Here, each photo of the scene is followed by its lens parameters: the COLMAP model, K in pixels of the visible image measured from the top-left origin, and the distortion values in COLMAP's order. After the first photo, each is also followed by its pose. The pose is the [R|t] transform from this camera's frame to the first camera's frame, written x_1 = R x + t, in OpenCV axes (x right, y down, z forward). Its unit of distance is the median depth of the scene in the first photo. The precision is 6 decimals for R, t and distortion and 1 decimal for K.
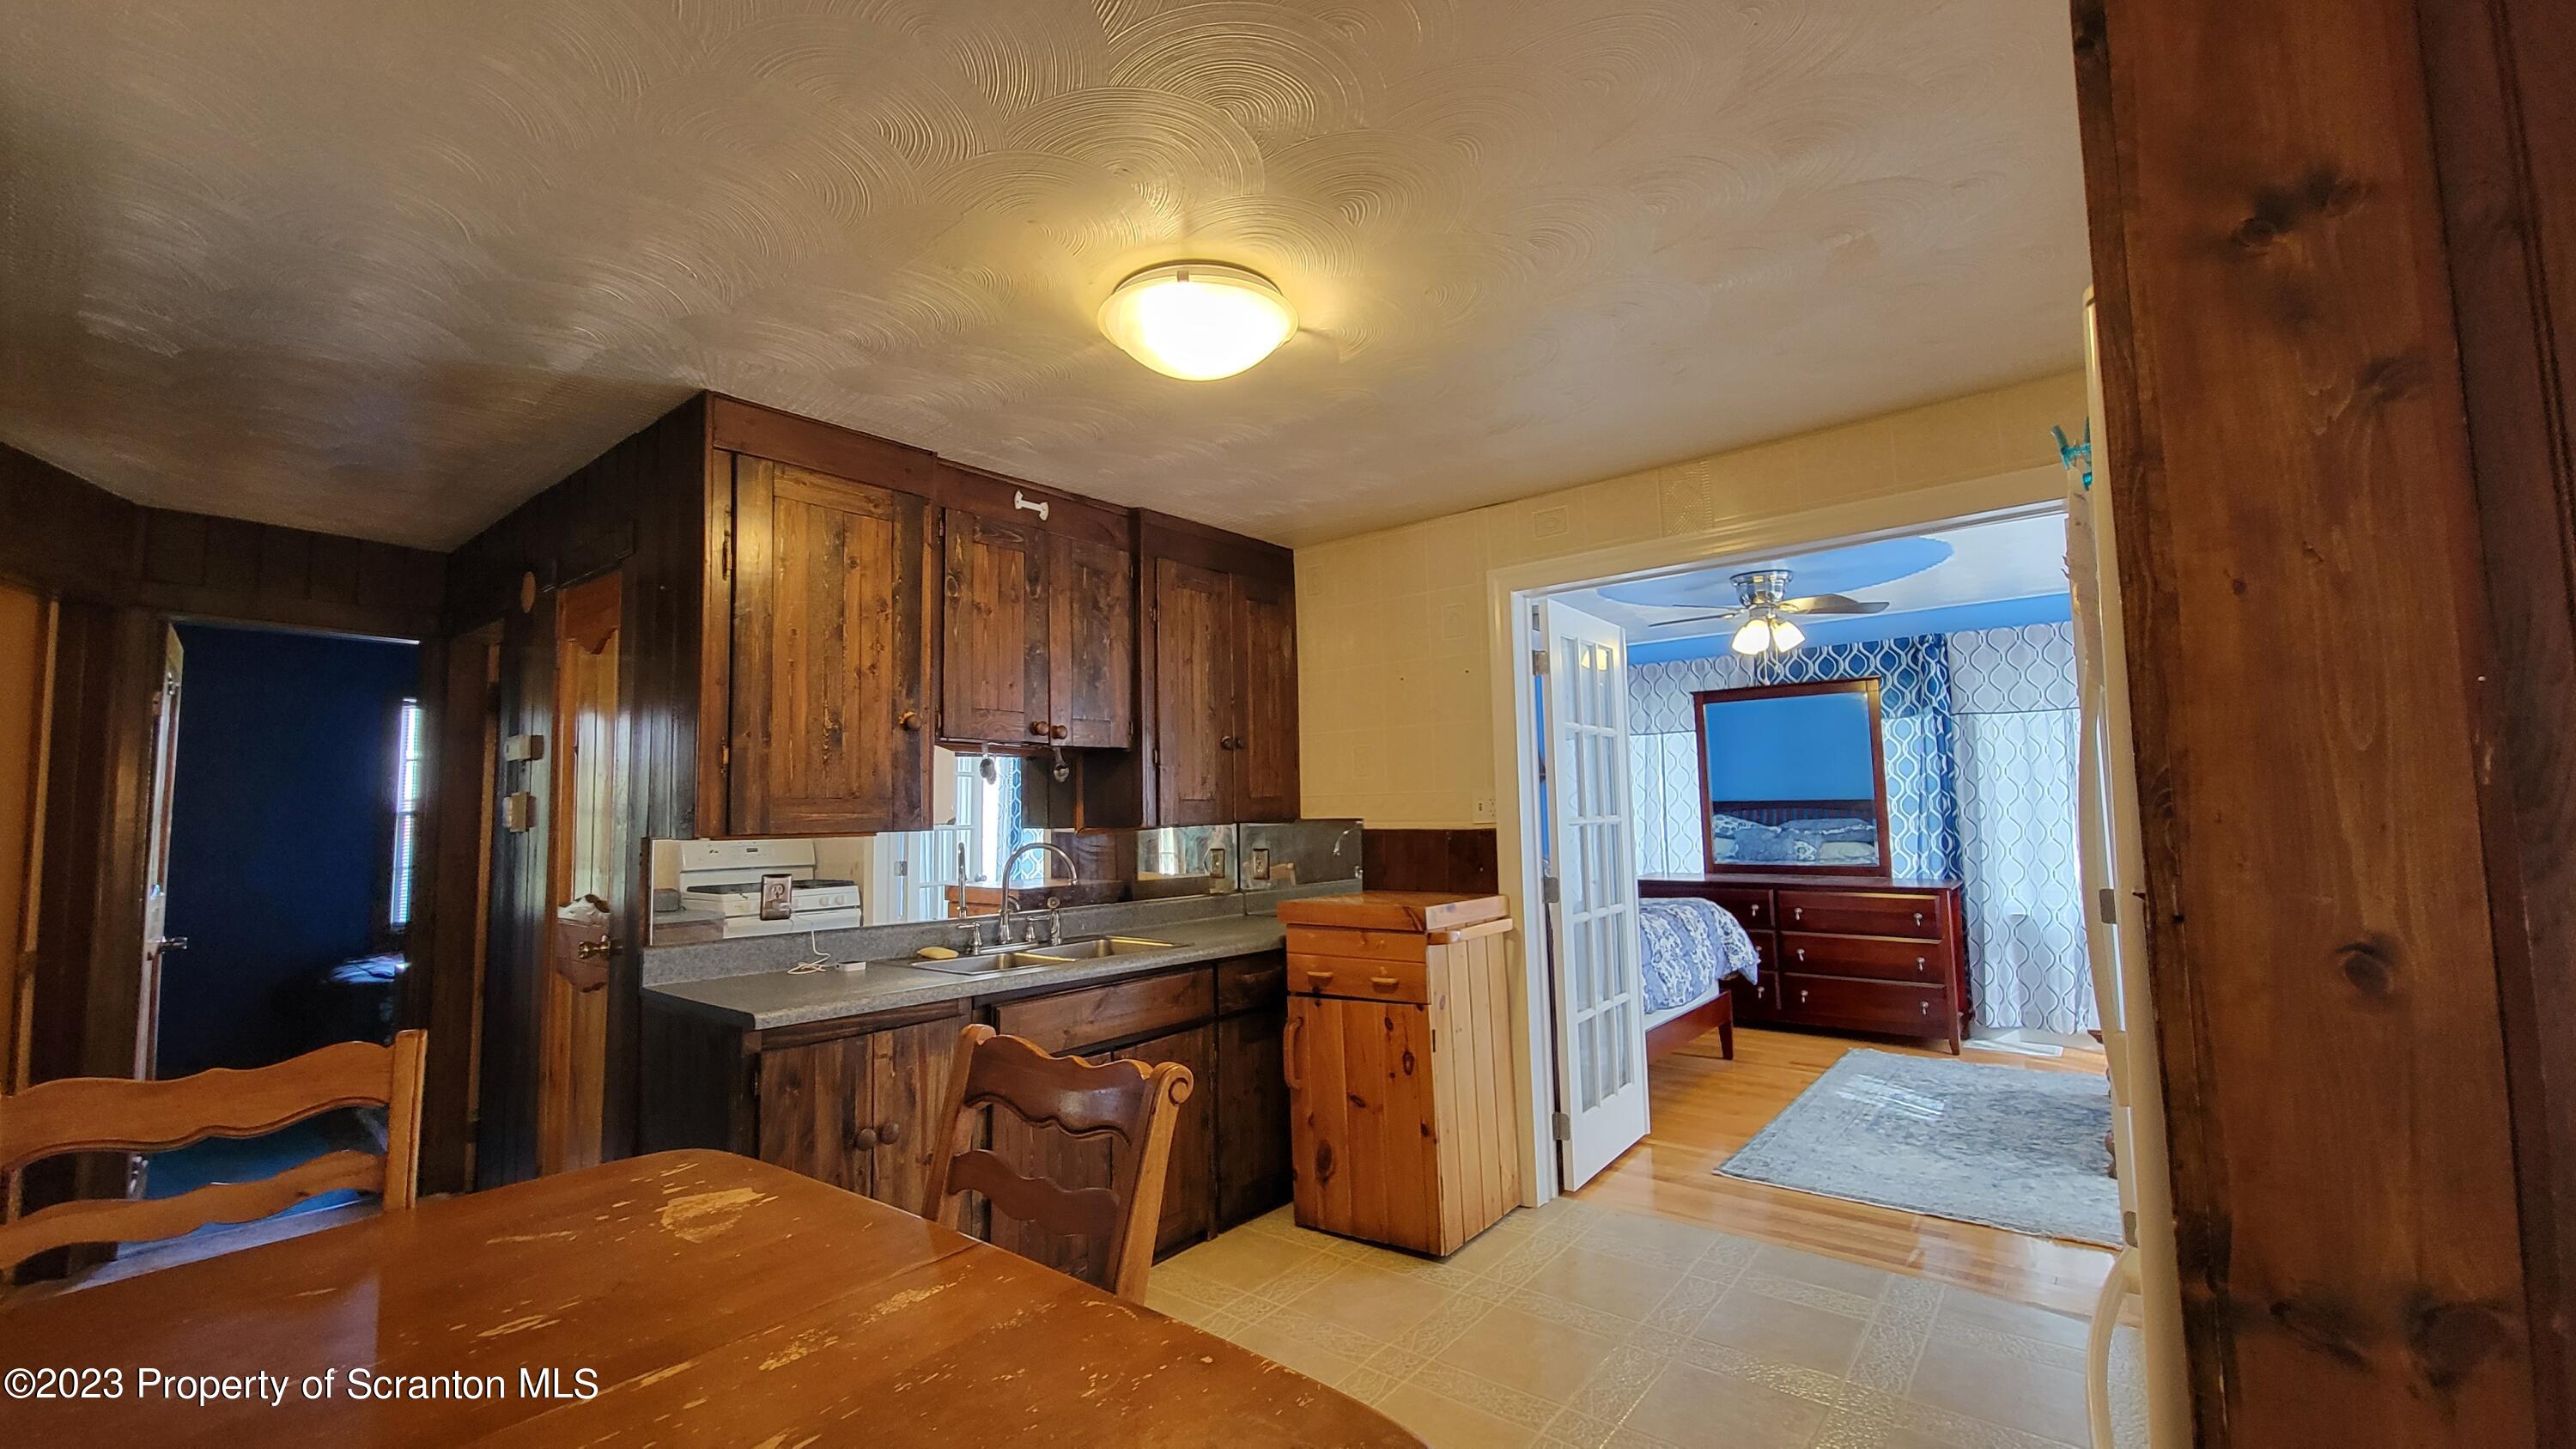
lens RADIAL K [[1045.8, 0, 1268.0], [0, 1045.8, 725.5], [0, 0, 1]] dist [0.002929, -0.000211]
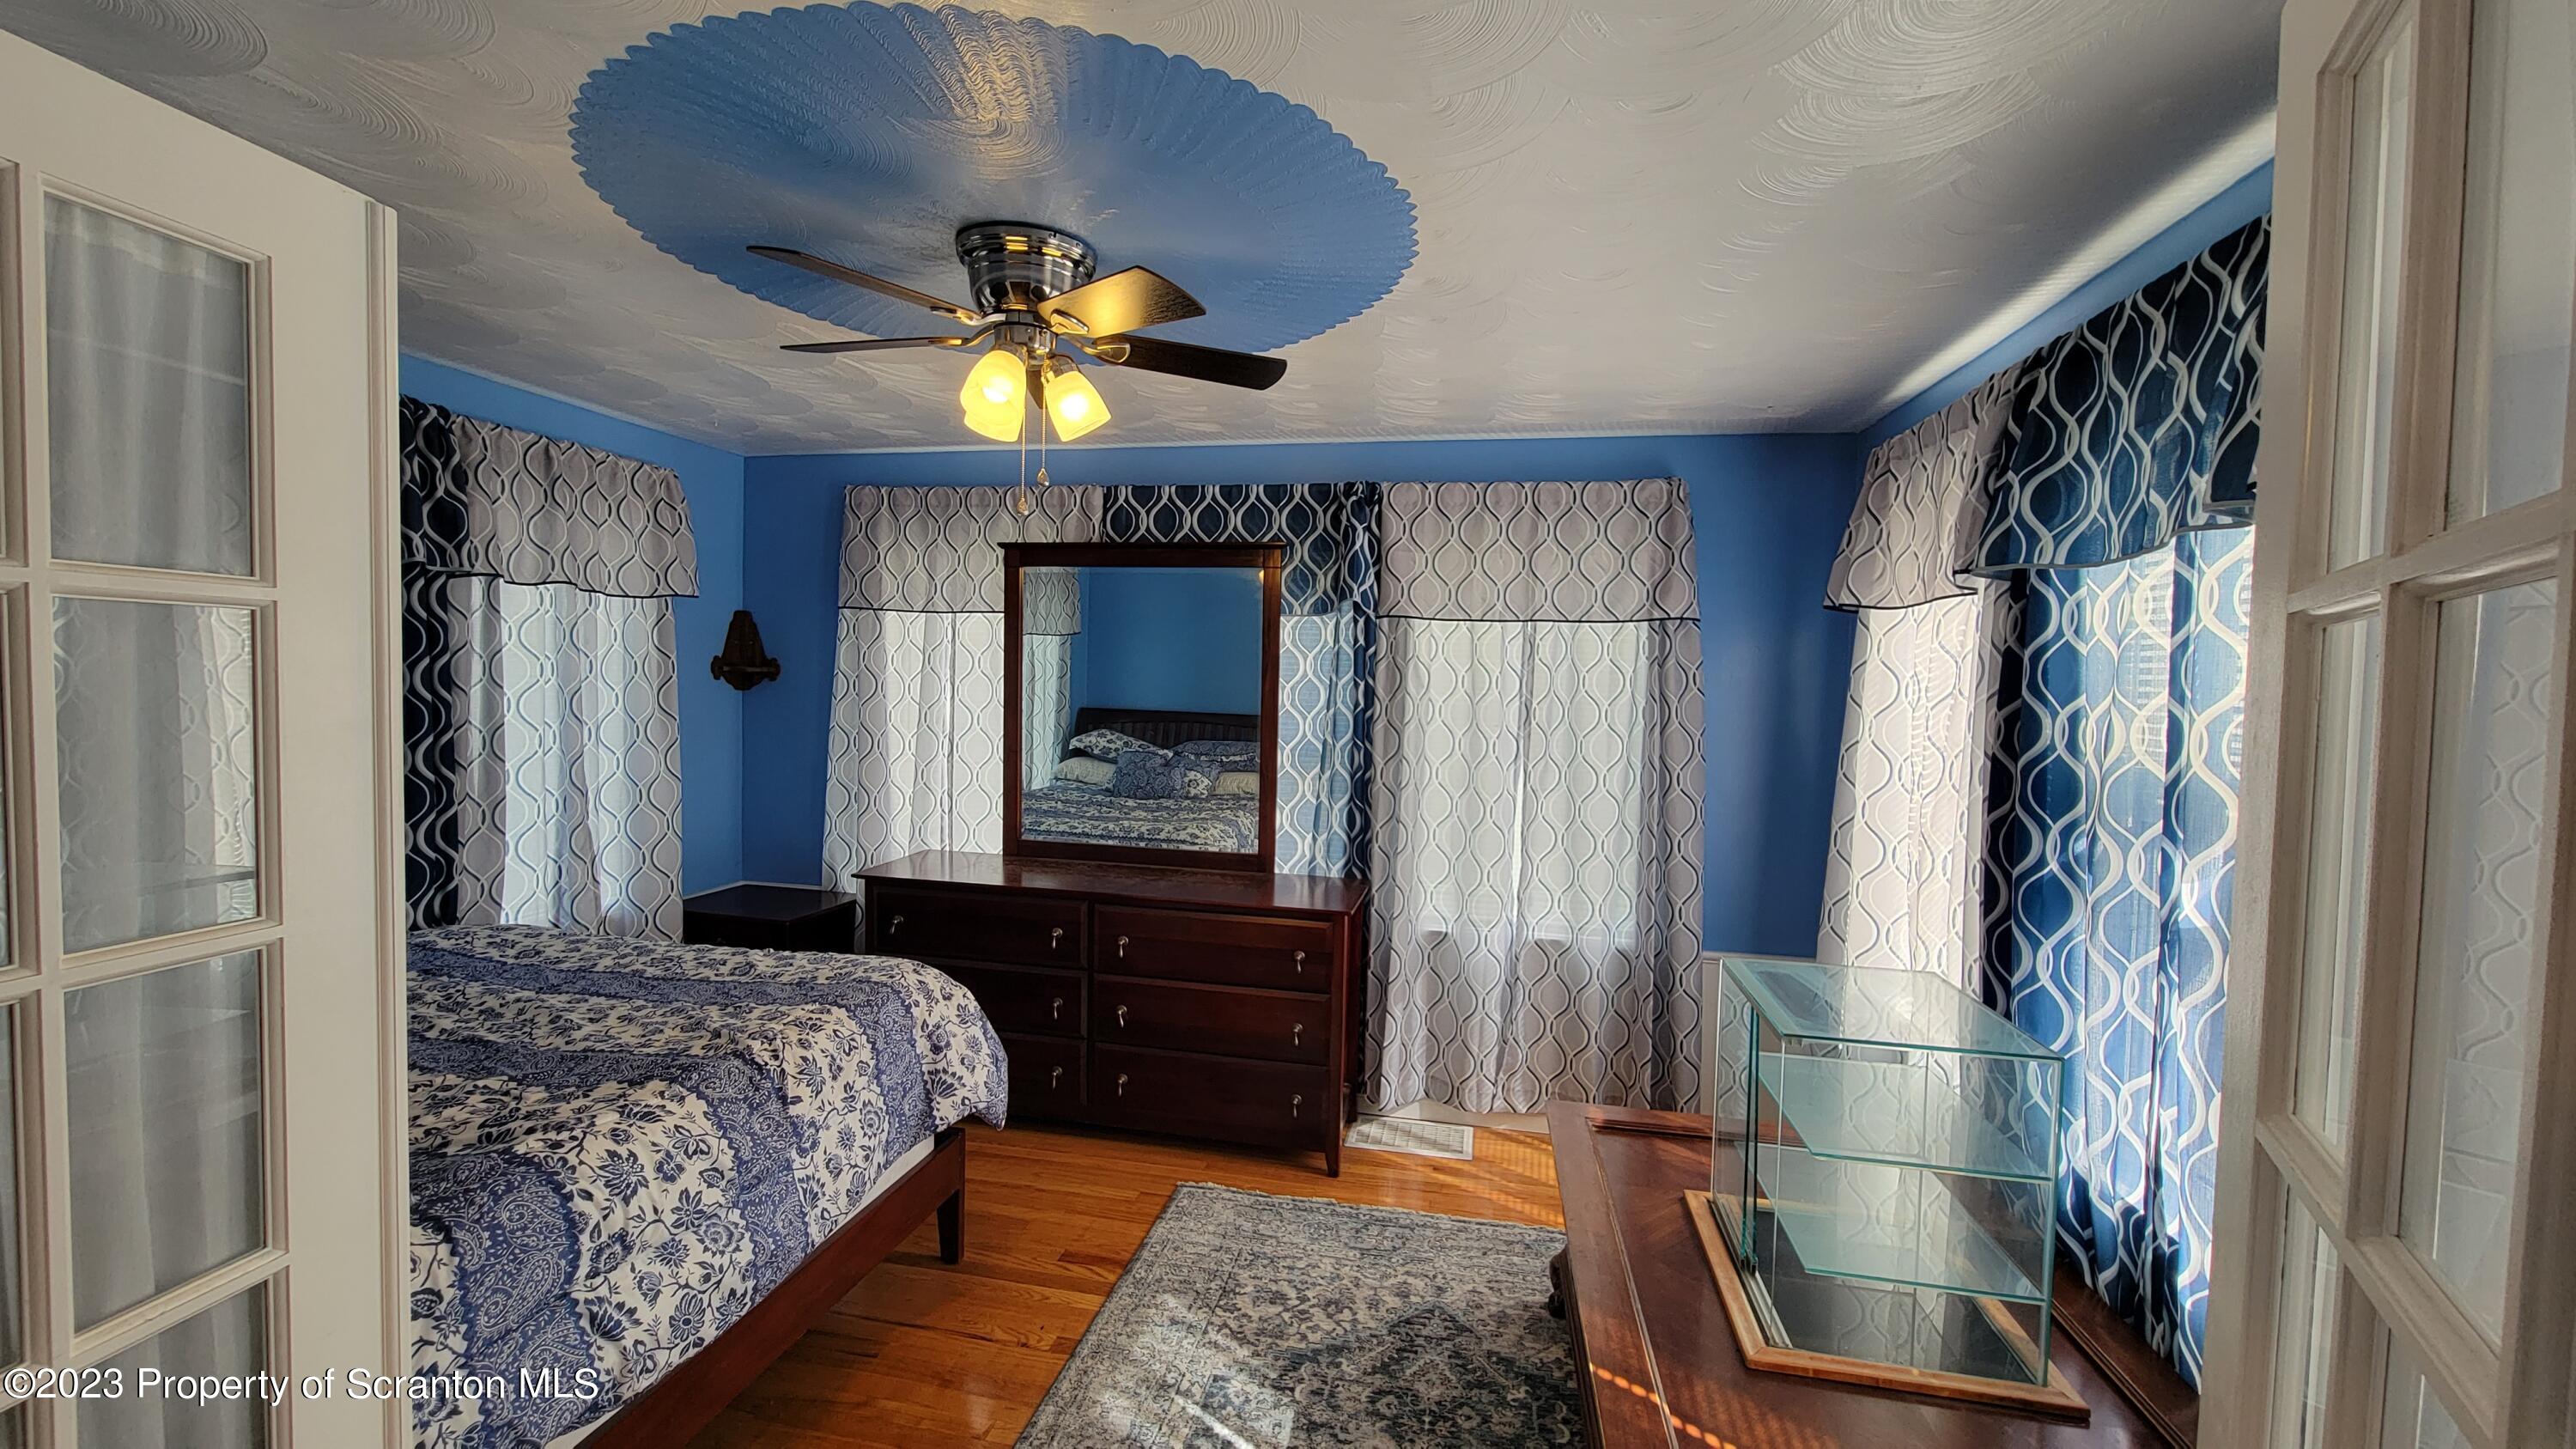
lens RADIAL K [[1045.8, 0, 1287.0], [0, 1045.8, 723.7], [0, 0, 1]] dist [0.002929, -0.000211]
pose [[0.877237, 0.024294, 0.479442, 0.321462], [-0.082130, 0.991589, 0.100029, -0.005154], [-0.472980, -0.127126, 0.871854, 0.494991]]
